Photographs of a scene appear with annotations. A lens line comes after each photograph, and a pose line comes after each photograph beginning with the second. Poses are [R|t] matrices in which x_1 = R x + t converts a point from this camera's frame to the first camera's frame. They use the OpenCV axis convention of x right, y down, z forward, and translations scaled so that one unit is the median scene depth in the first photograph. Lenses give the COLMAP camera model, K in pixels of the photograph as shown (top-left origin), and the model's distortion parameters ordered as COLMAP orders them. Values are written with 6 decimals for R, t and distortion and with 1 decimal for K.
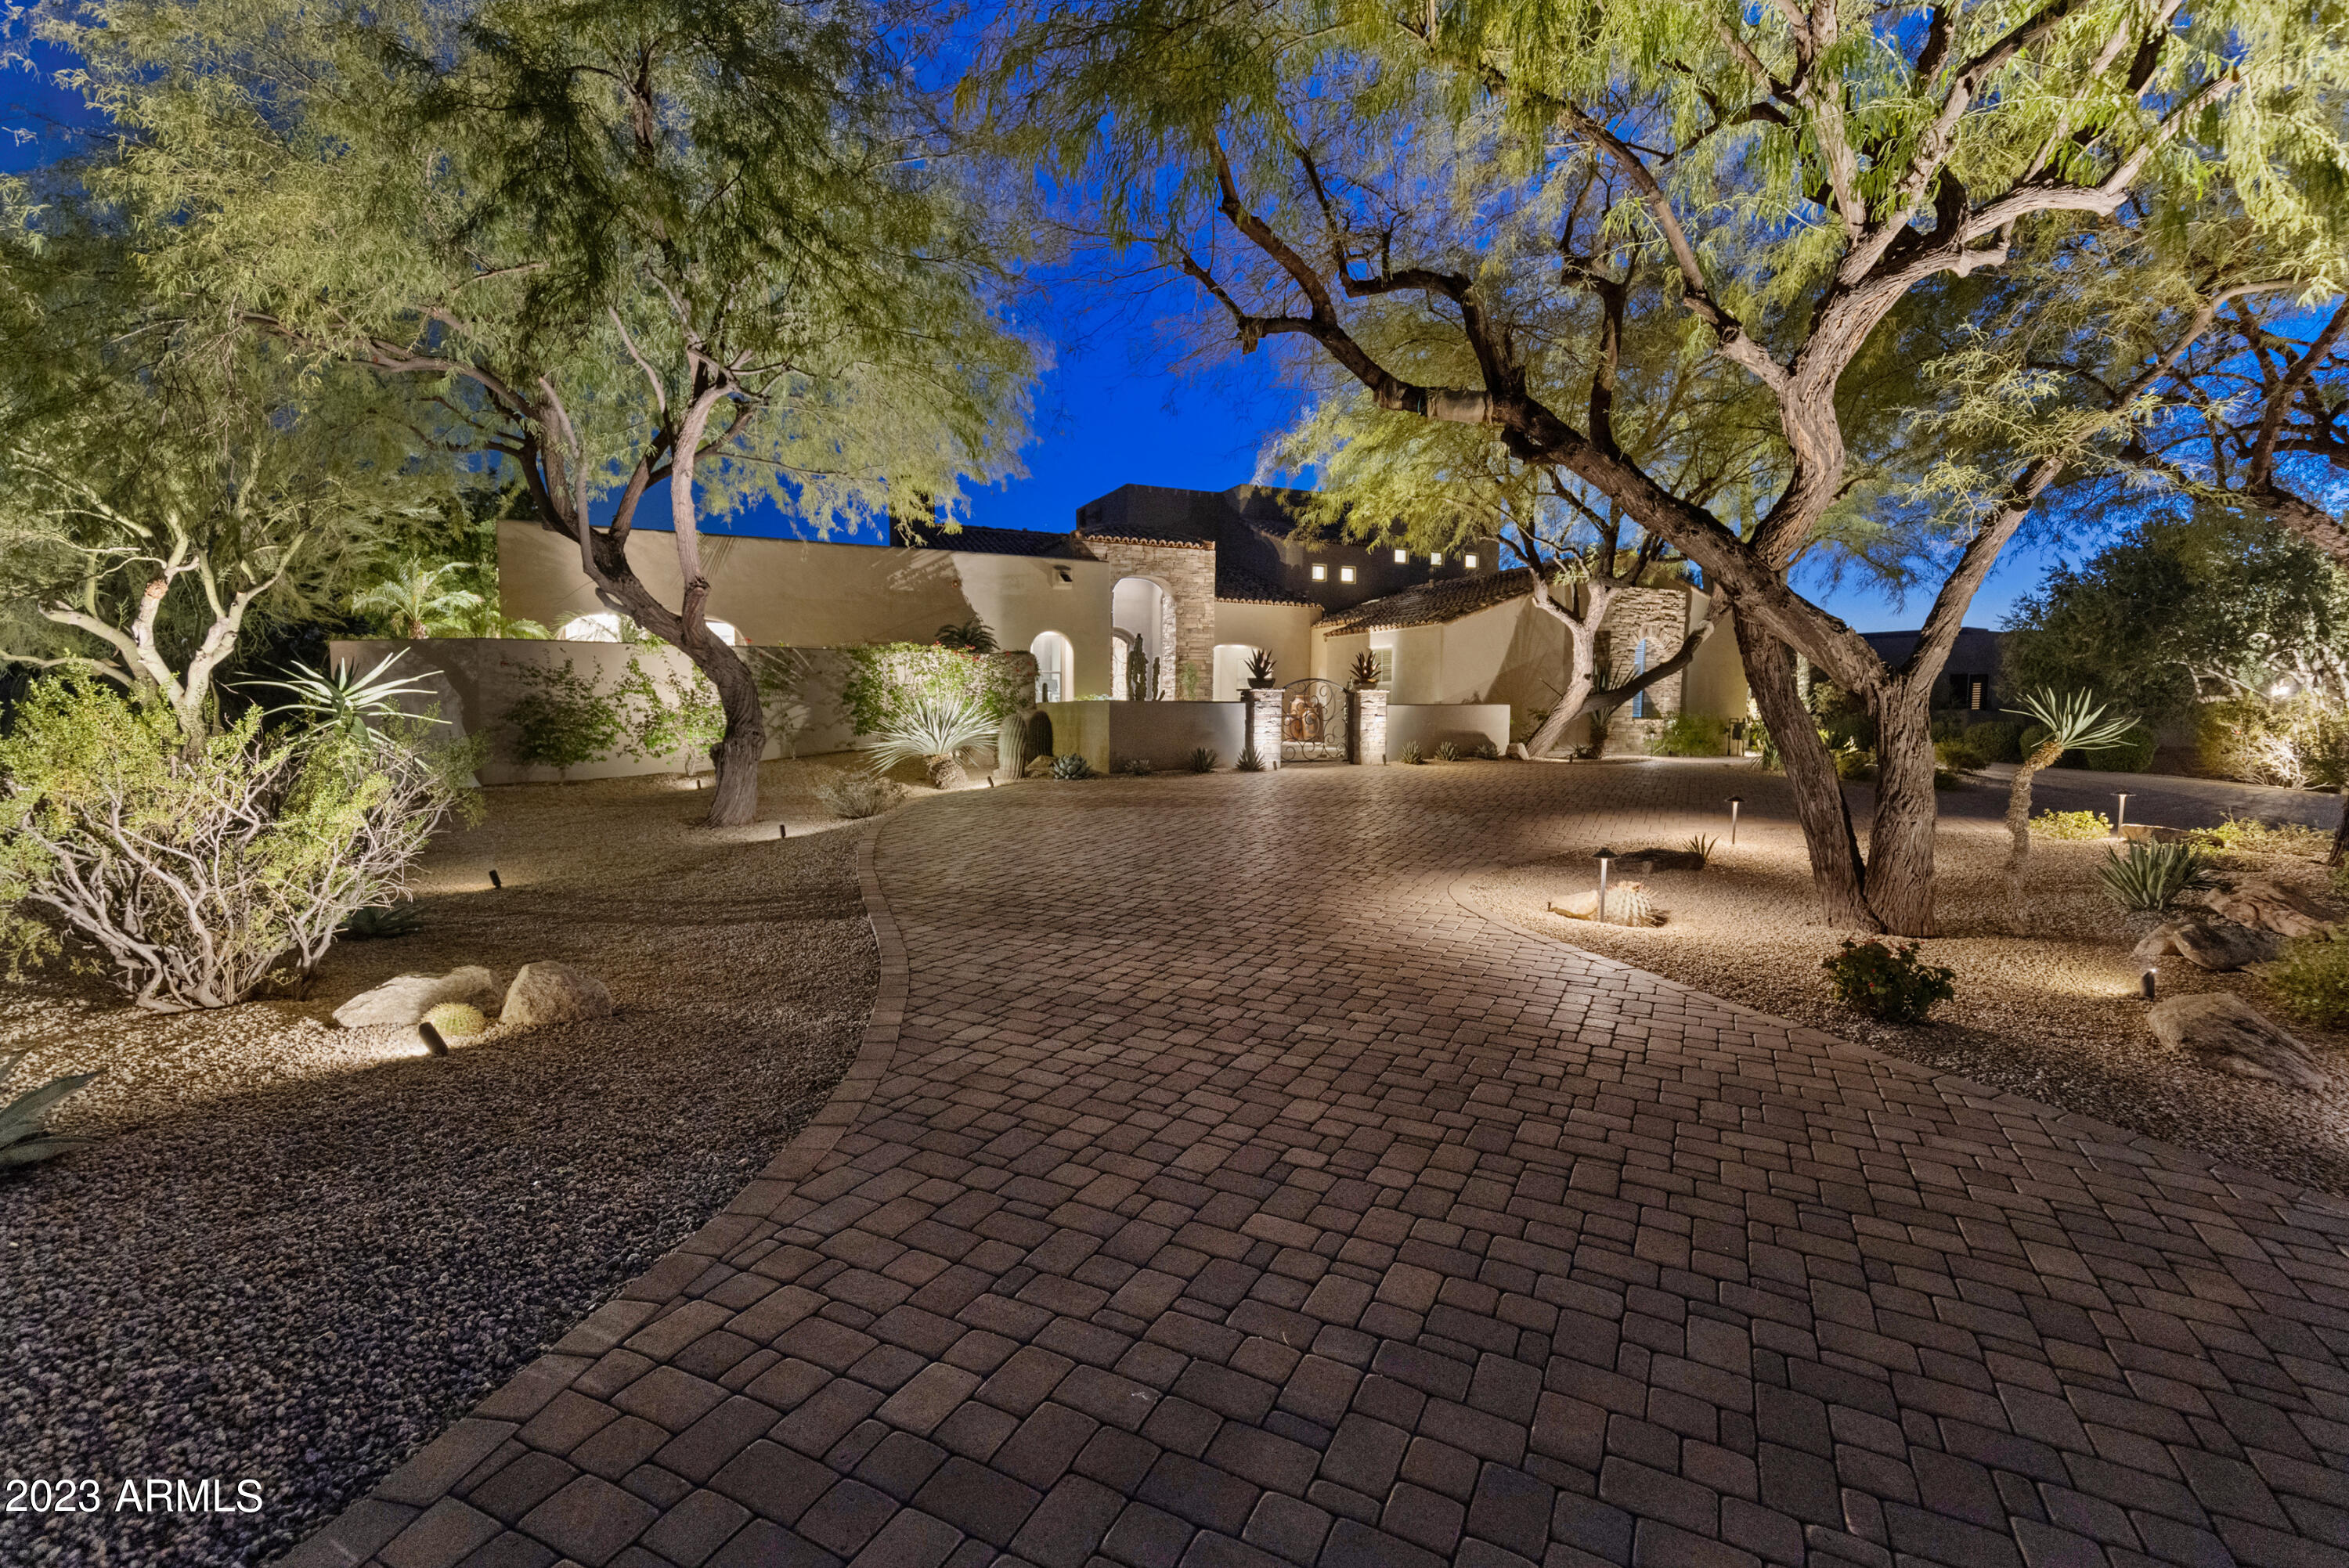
lens RADIAL K [[1098.1, 0, 1171.7], [0, 1098.1, 722.8], [0, 0, 1]] dist [-0.001121, -0.000093]
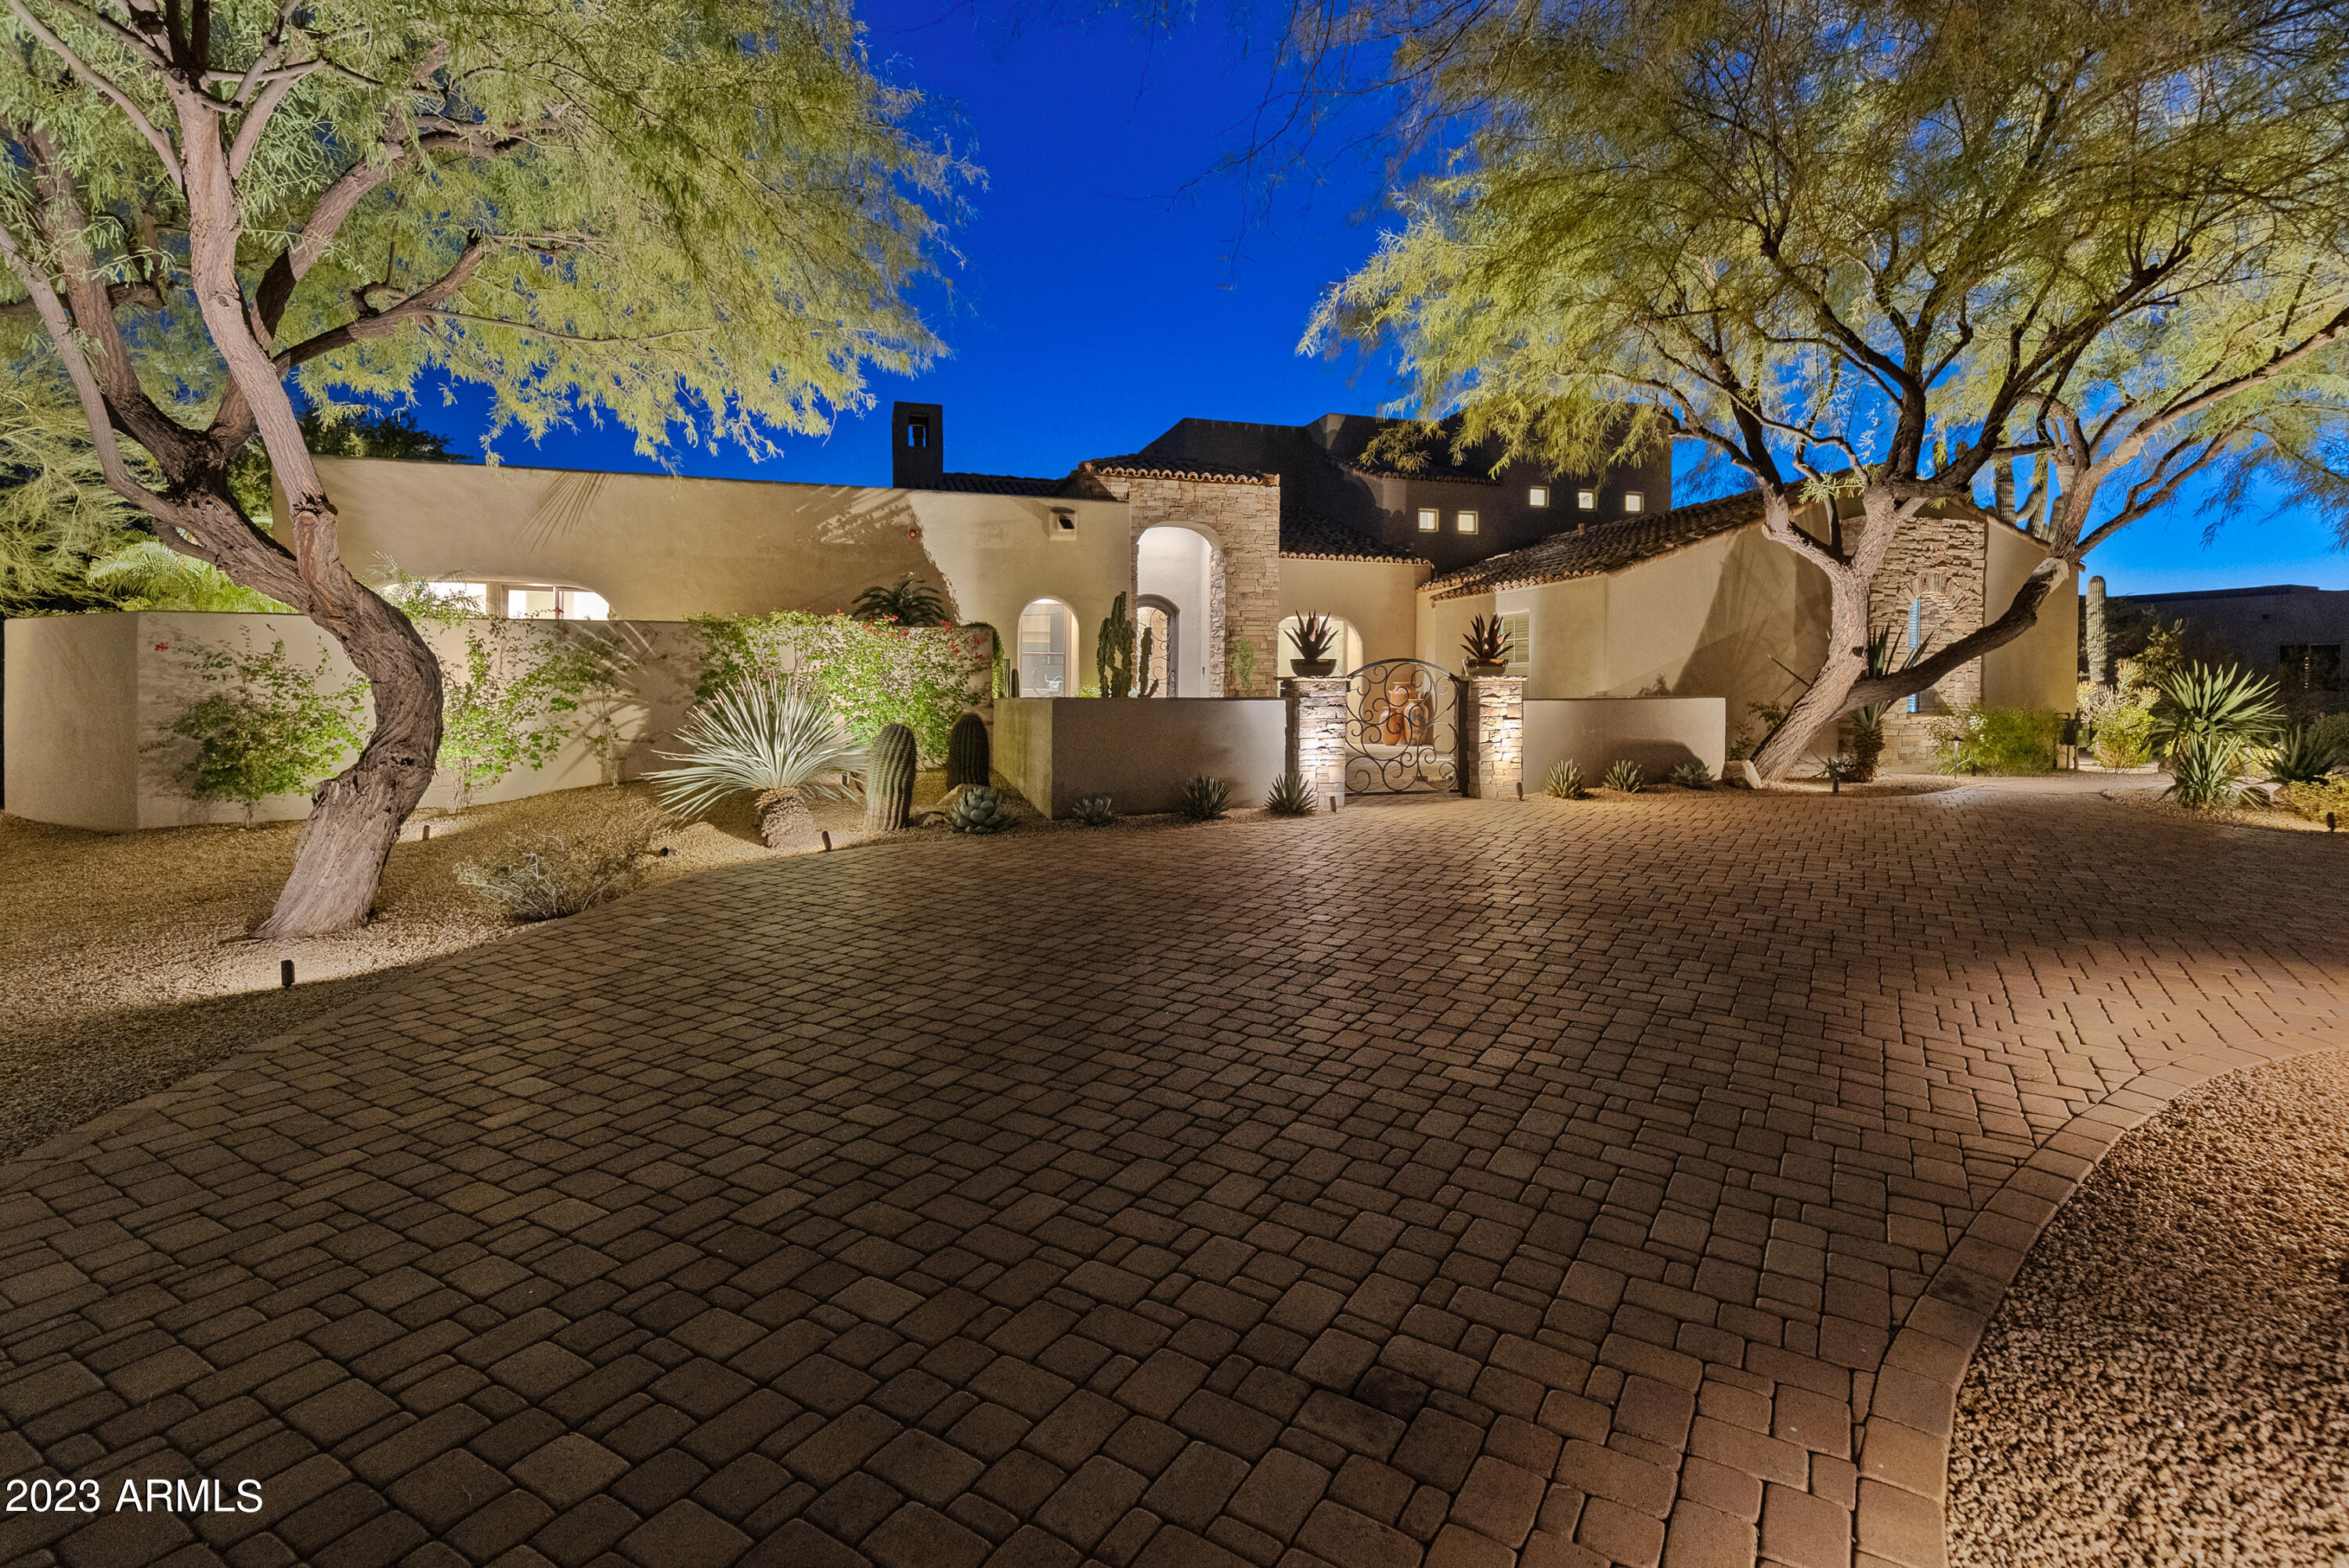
lens RADIAL K [[1105.8, 0, 1181.7], [0, 1105.8, 678.2], [0, 0, 1]] dist [0.000241, -0.000072]
pose [[0.994543, -0.007704, -0.104041, 0.062345], [0.005031, 0.999651, -0.025932, -0.012102], [0.104204, 0.025267, 0.994235, 0.321897]]
